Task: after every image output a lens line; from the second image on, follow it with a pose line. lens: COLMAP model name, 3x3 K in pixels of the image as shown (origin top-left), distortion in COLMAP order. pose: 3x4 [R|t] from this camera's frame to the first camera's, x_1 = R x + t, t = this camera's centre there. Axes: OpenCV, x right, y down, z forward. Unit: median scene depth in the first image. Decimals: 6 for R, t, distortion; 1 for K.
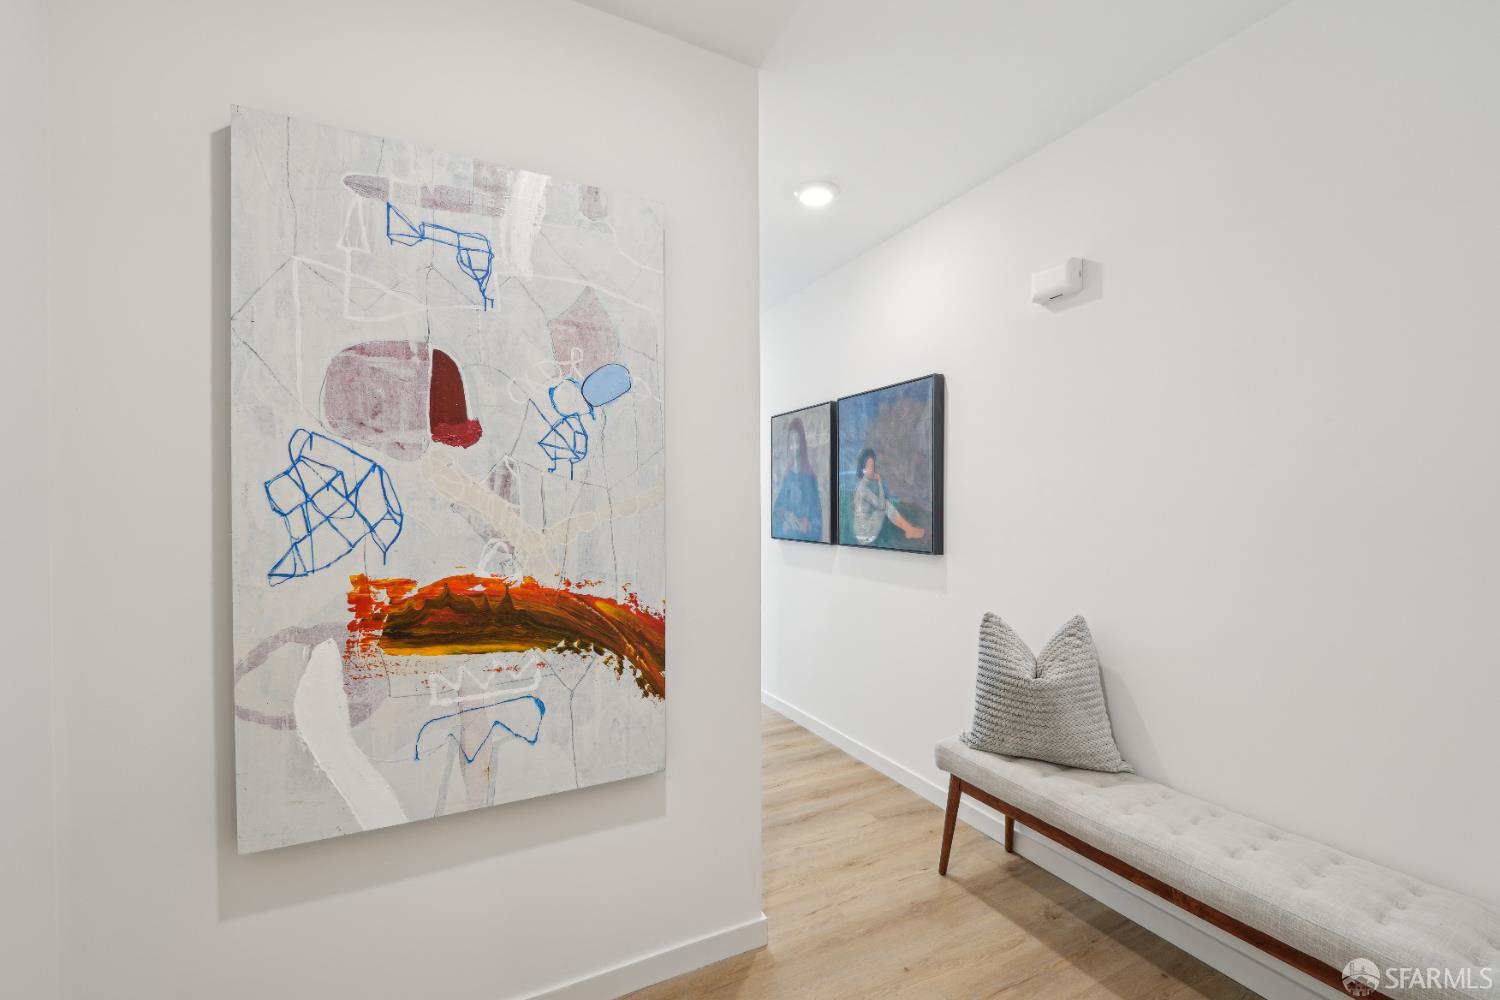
lens RADIAL K [[614.8, 0, 748.6], [0, 614.8, 508.7], [0, 0, 1]] dist [-0.010061, -0.000192]
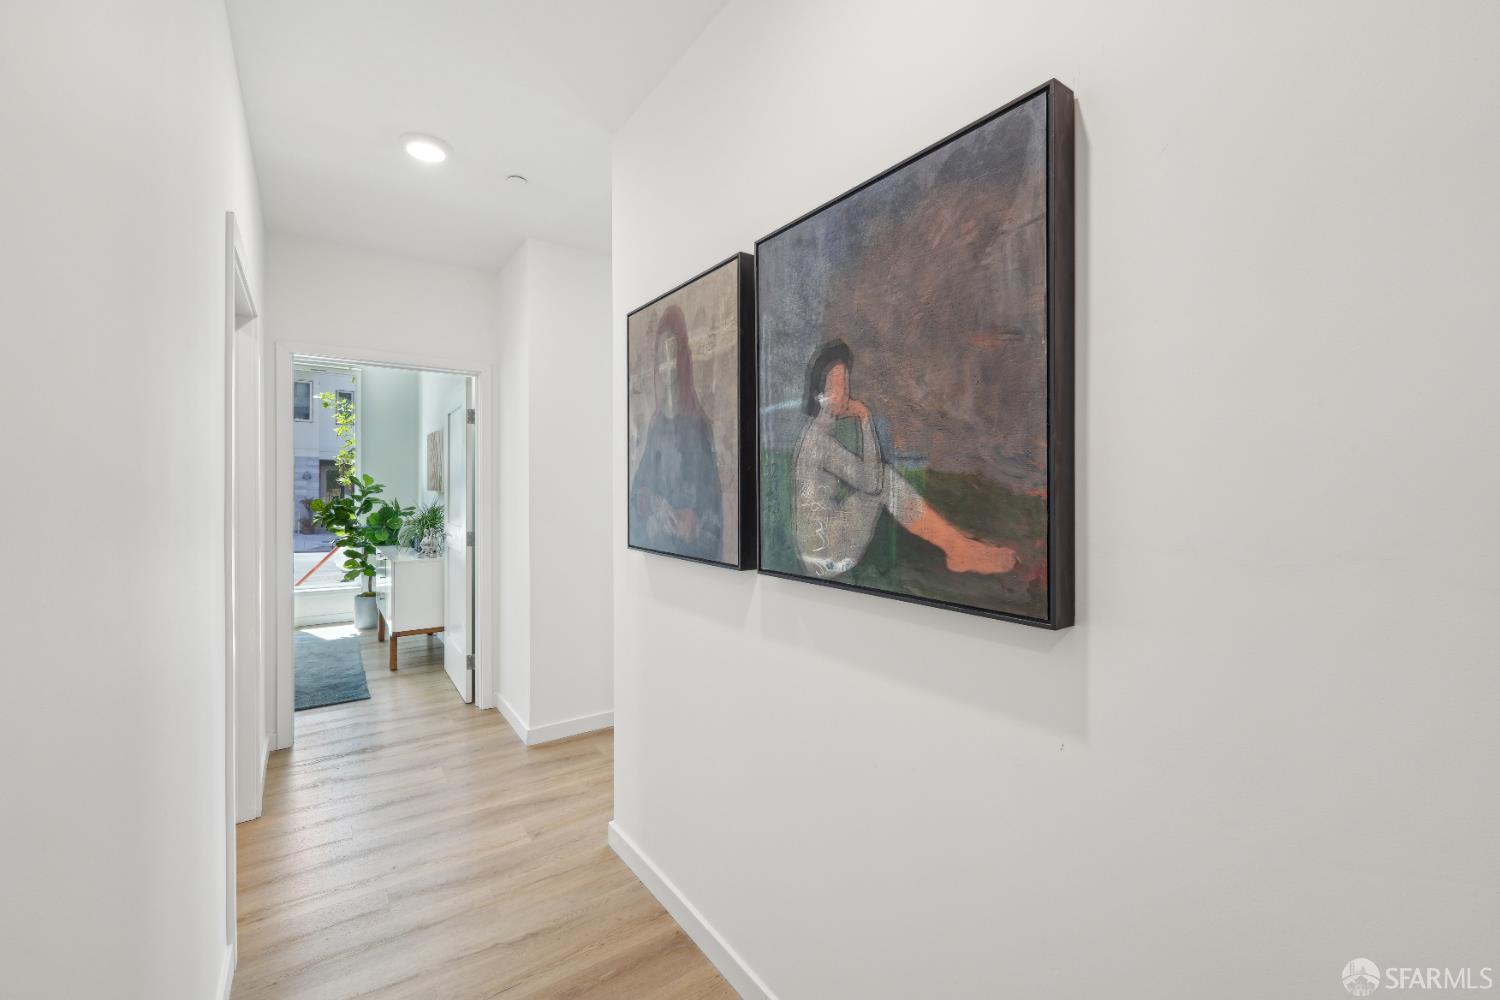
lens RADIAL K [[614.8, 0, 748.6], [0, 614.8, 508.7], [0, 0, 1]] dist [-0.010061, -0.000192]
pose [[0.989019, -0.007176, 0.147611, 0.075436], [0.002991, 0.999588, 0.028557, 0.000583], [-0.147756, -0.027802, 0.988633, 0.576577]]
